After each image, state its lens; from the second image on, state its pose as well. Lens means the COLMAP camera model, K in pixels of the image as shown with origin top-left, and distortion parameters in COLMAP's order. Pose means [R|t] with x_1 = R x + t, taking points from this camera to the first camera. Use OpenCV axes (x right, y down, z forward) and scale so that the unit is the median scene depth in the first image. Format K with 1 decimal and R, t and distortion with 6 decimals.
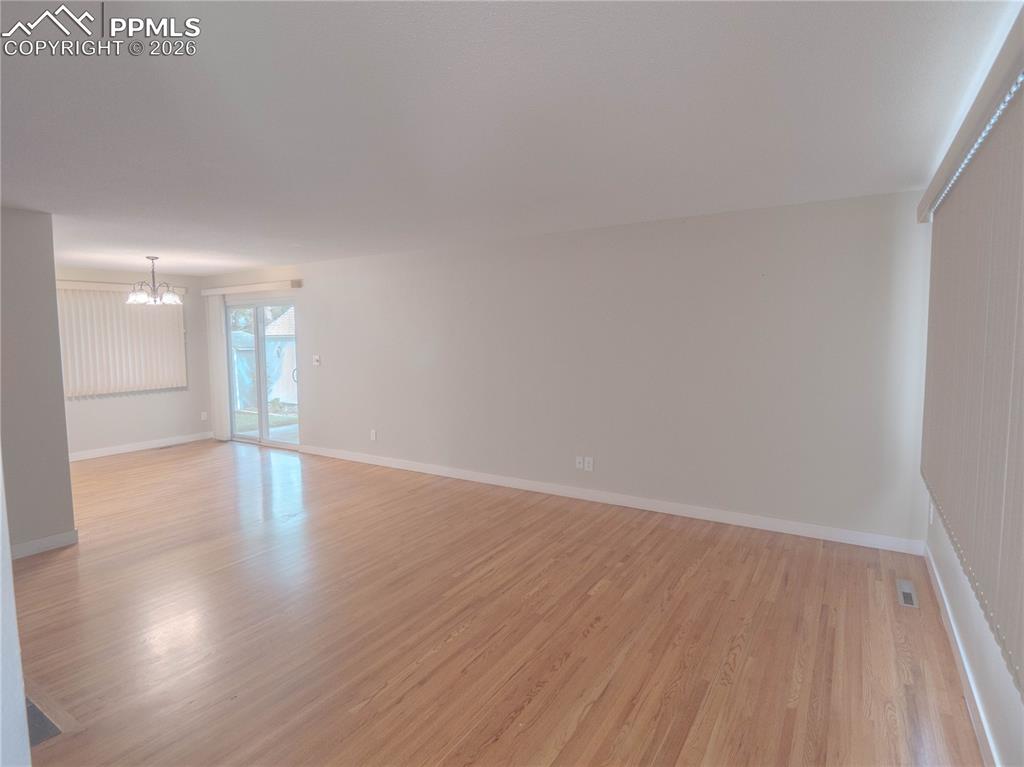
lens RADIAL K [[549.2, 0, 501.6], [0, 549.2, 379.9], [0, 0, 1]] dist [-0.002894, -0.006670]
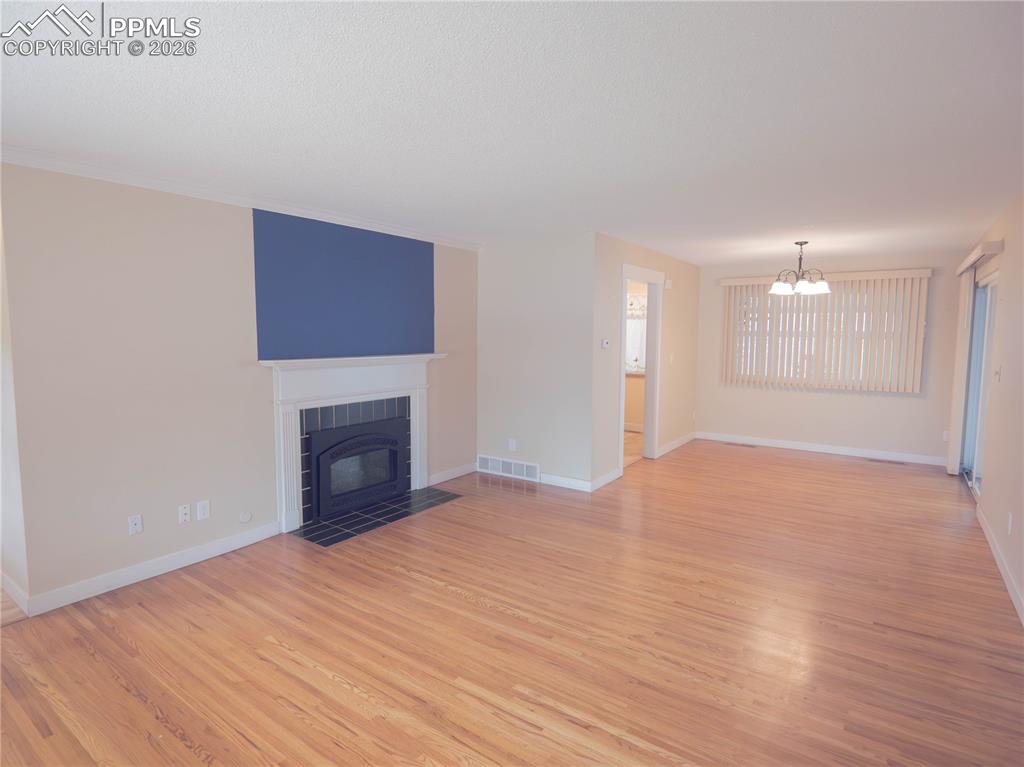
lens RADIAL K [[549.2, 0, 501.6], [0, 549.2, 379.9], [0, 0, 1]] dist [-0.002894, -0.006670]
pose [[-0.053356, 0.099858, -0.993570, 0.393313], [-0.088406, 0.990608, 0.104308, -0.060288], [0.994654, 0.093403, -0.044027, 0.703454]]
